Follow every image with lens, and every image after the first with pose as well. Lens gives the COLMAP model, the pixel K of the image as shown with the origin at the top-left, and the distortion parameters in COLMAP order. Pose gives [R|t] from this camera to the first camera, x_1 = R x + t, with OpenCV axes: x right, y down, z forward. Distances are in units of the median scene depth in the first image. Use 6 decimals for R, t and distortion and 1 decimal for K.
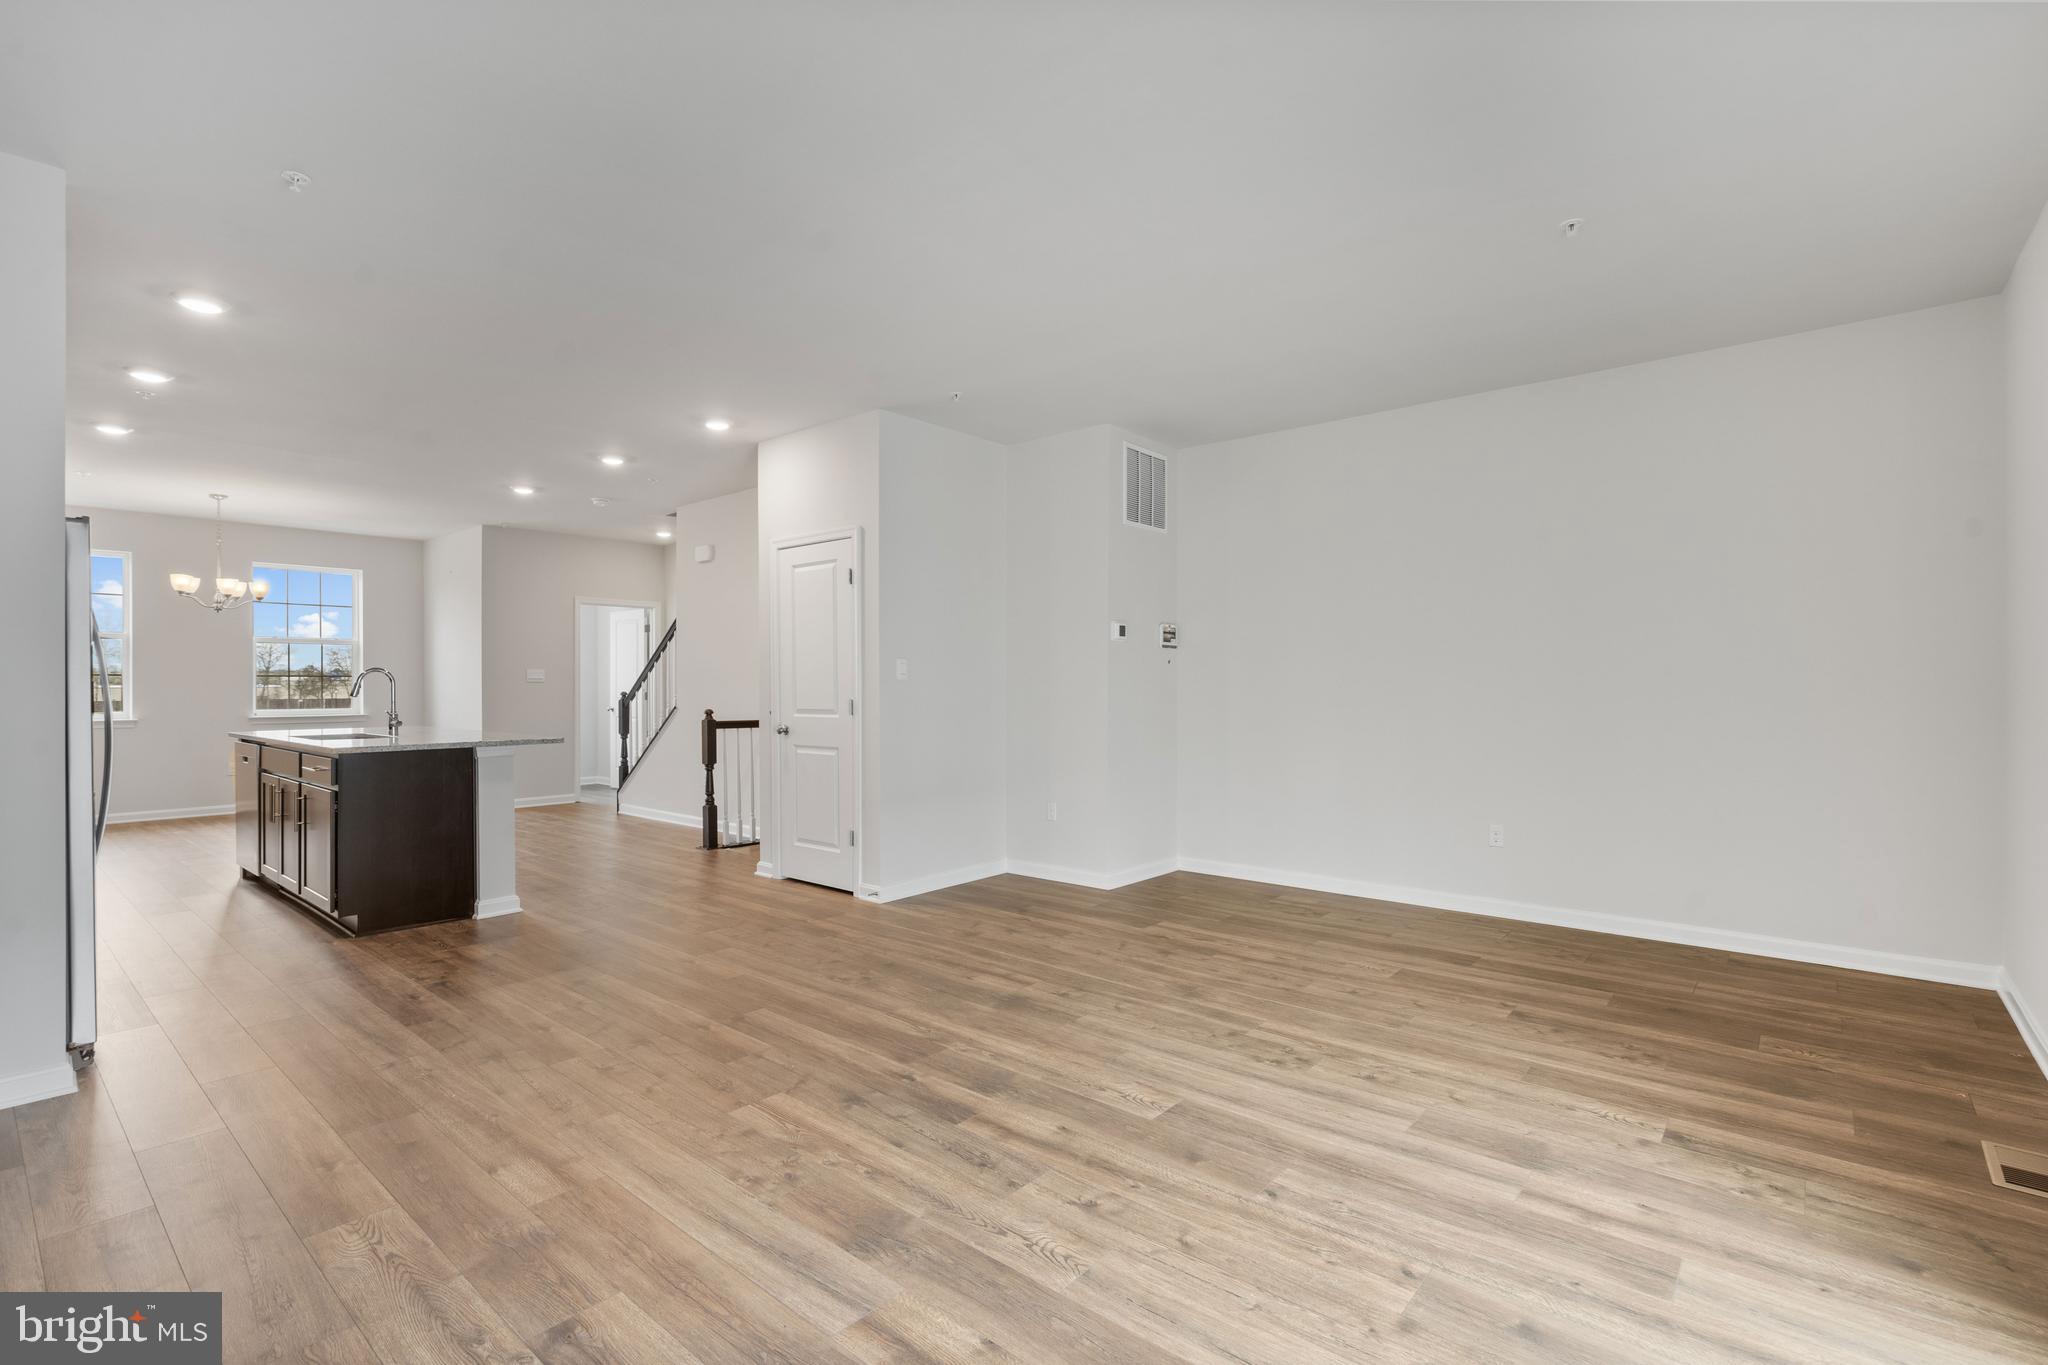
lens RADIAL K [[934.3, 0, 1018.6], [0, 934.3, 689.0], [0, 0, 1]] dist [-0.005681, 0.002134]
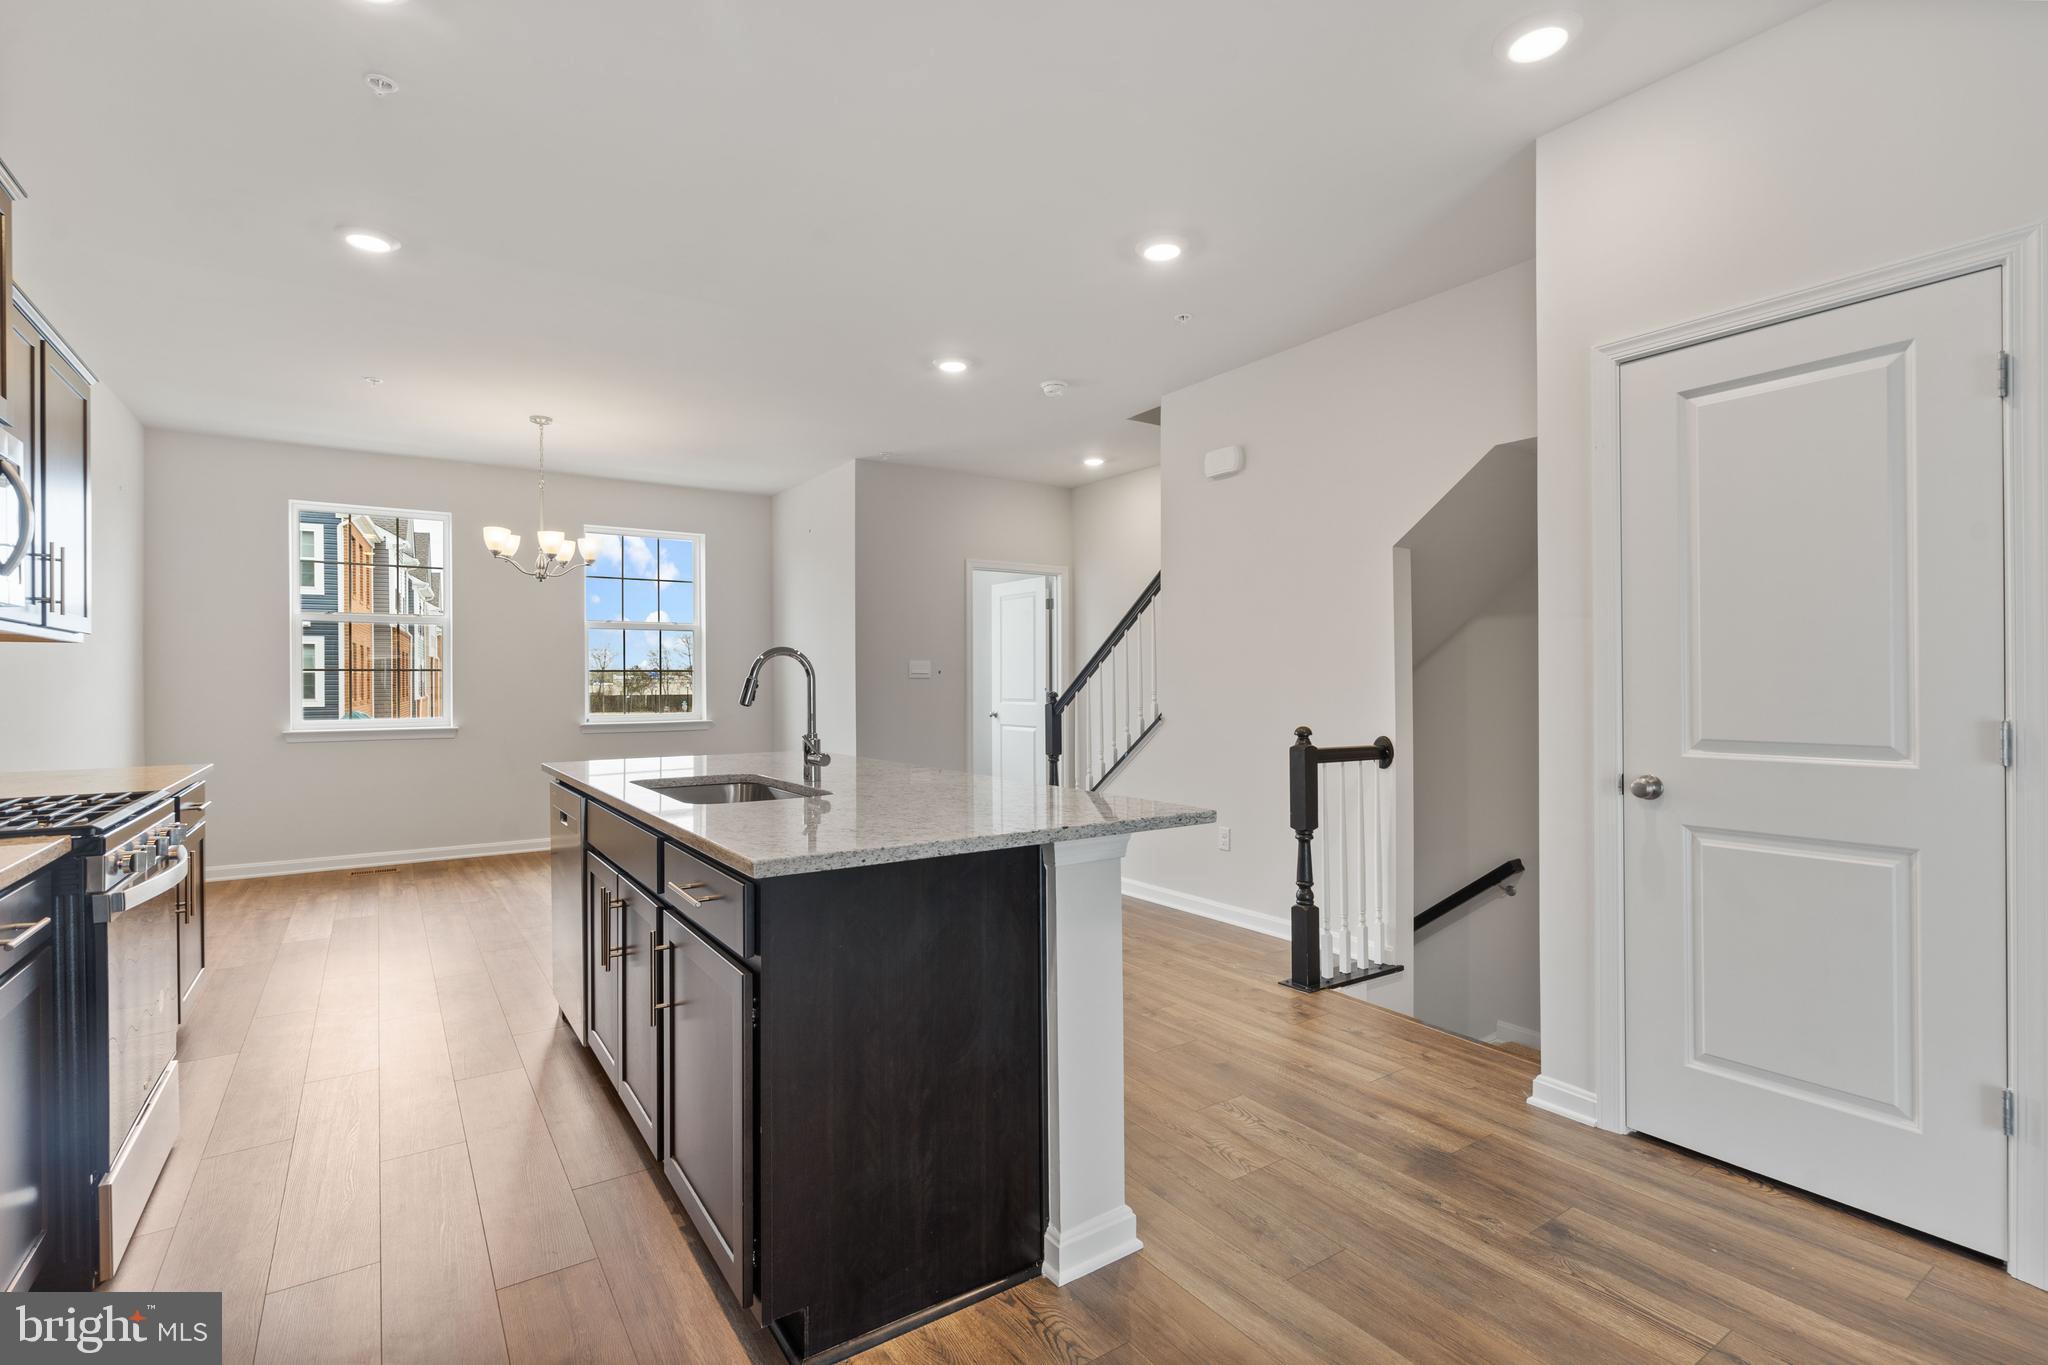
lens RADIAL K [[934.3, 0, 1020.5], [0, 934.3, 685.8], [0, 0, 1]] dist [-0.005681, 0.002134]
pose [[0.967067, -0.000707, -0.254519, -0.351476], [0.000826, 1.000000, 0.000360, -0.002085], [0.254519, -0.000558, 0.967068, 0.438862]]
